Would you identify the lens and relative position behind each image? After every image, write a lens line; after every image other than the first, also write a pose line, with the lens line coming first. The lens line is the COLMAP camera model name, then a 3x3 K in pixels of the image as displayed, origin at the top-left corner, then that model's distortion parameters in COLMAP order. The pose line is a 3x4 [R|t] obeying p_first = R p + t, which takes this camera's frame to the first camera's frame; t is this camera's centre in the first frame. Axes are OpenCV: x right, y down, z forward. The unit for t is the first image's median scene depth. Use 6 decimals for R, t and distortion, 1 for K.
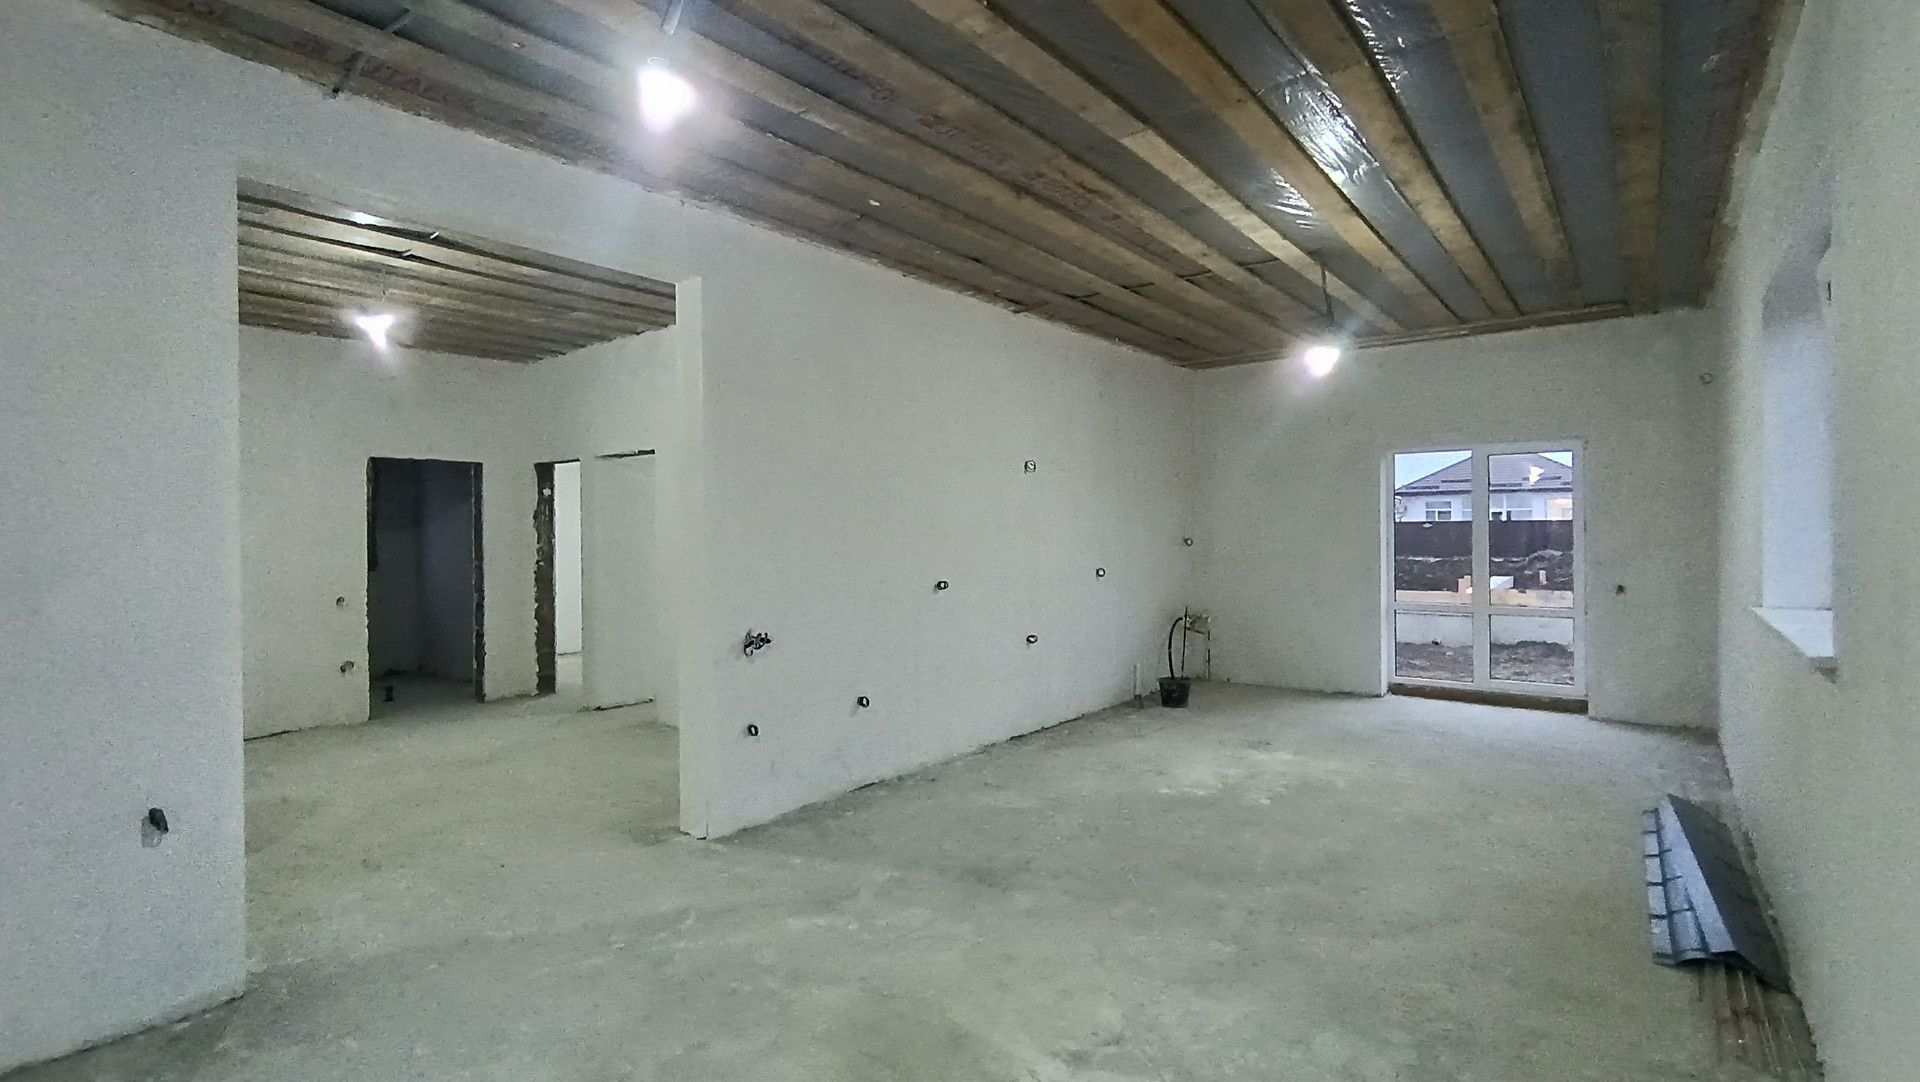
lens RADIAL K [[888.3, 0, 963.6], [0, 888.3, 535.3], [0, 0, 1]] dist [-0.003602, -0.000527]
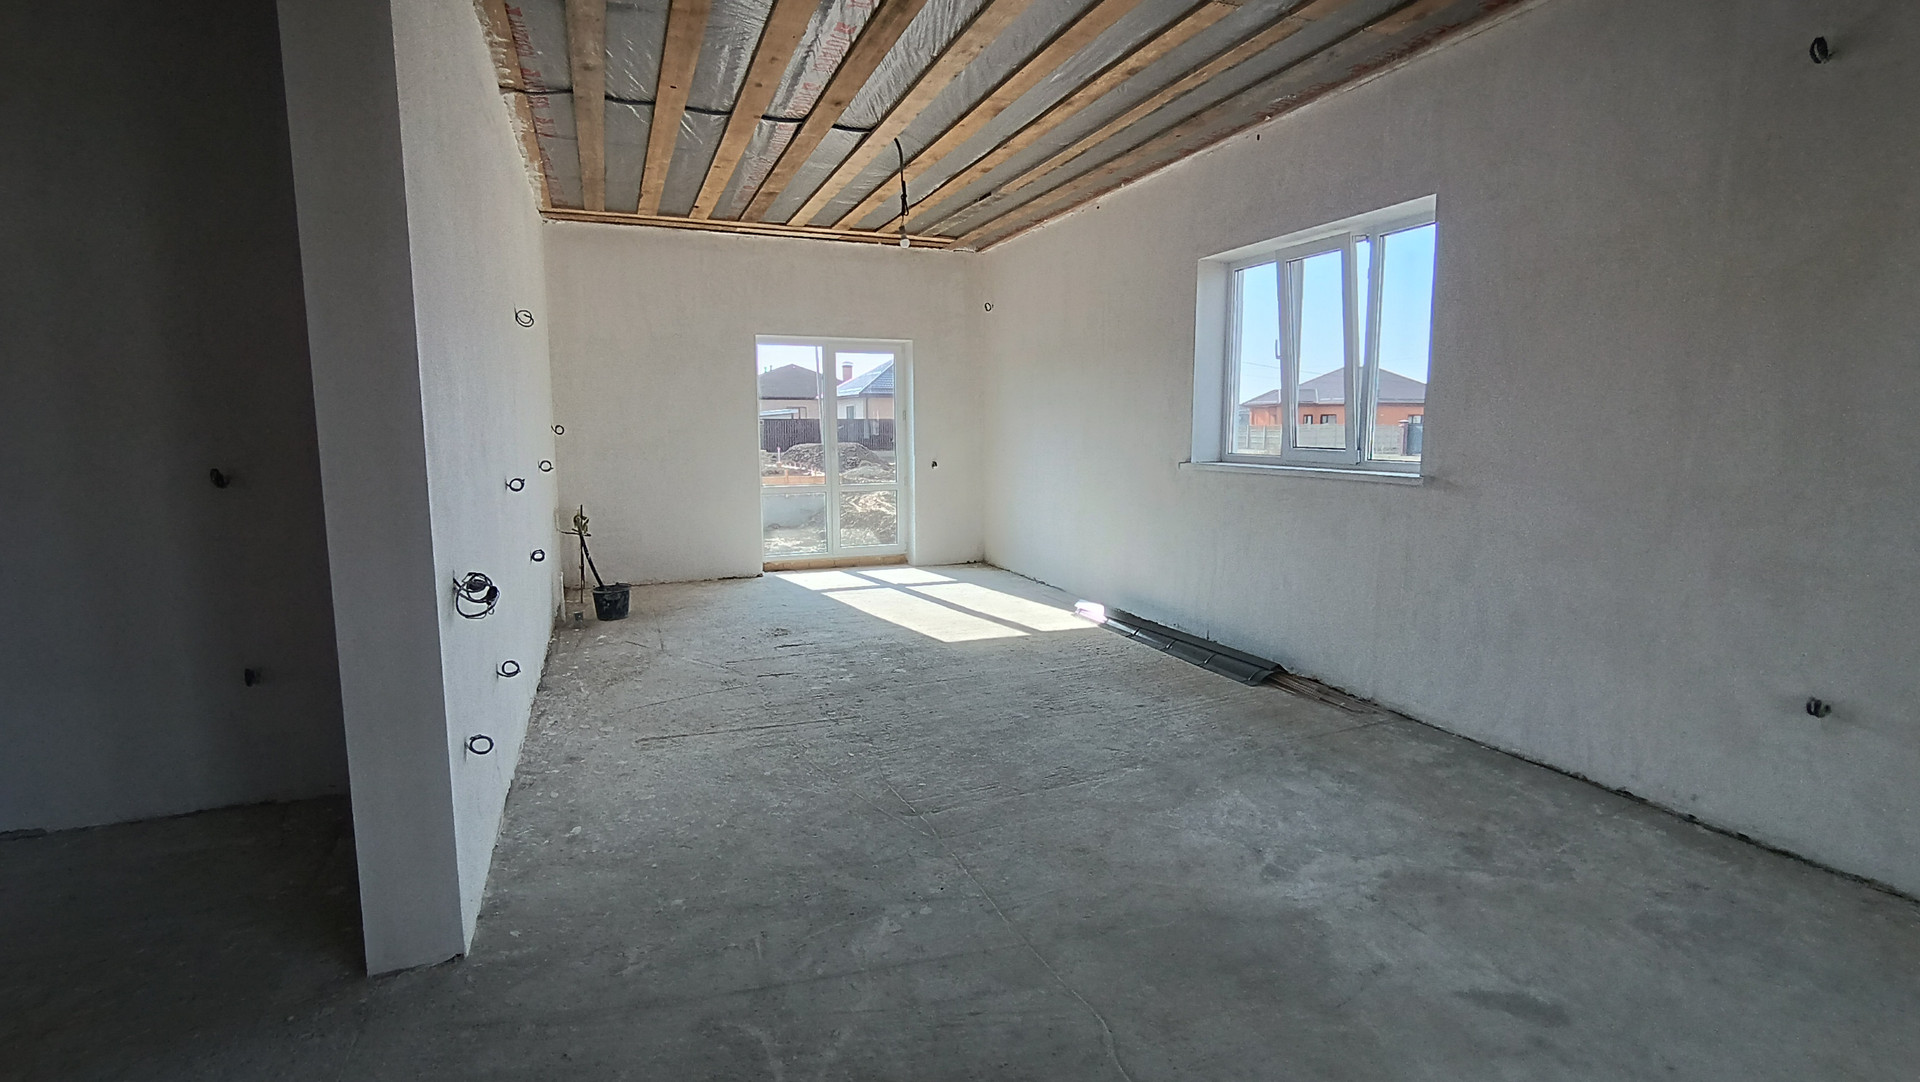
lens RADIAL K [[888.3, 0, 963.6], [0, 888.3, 535.3], [0, 0, 1]] dist [-0.003602, -0.000527]
pose [[0.504724, -0.100646, 0.857394, -0.603628], [0.005376, 0.993528, 0.113462, 0.026241], [-0.863264, -0.052658, 0.501999, 0.497962]]
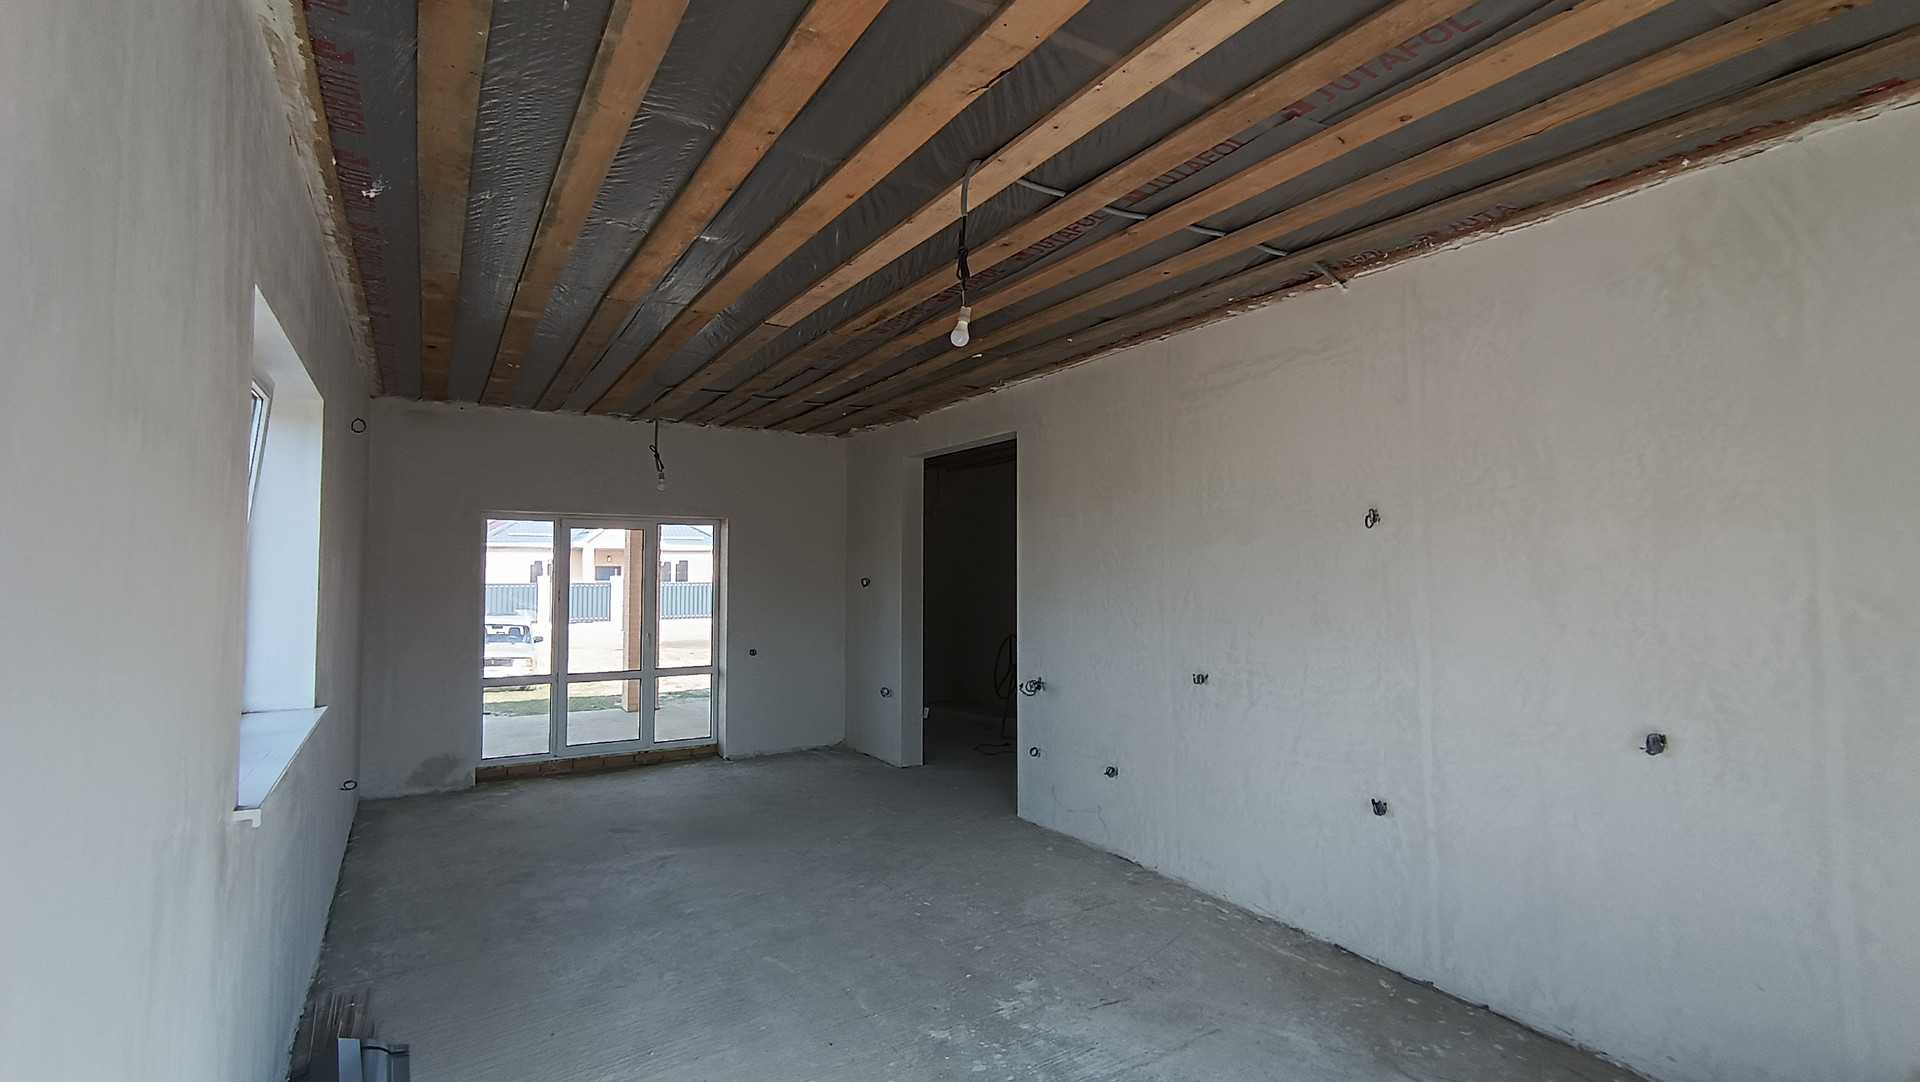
lens RADIAL K [[888.3, 0, 963.6], [0, 888.3, 535.3], [0, 0, 1]] dist [-0.003602, -0.000527]
pose [[-0.353010, -0.029414, -0.935157, 1.166042], [-0.003874, 0.999543, -0.029977, -0.074026], [0.935611, -0.006959, -0.352963, 1.501818]]
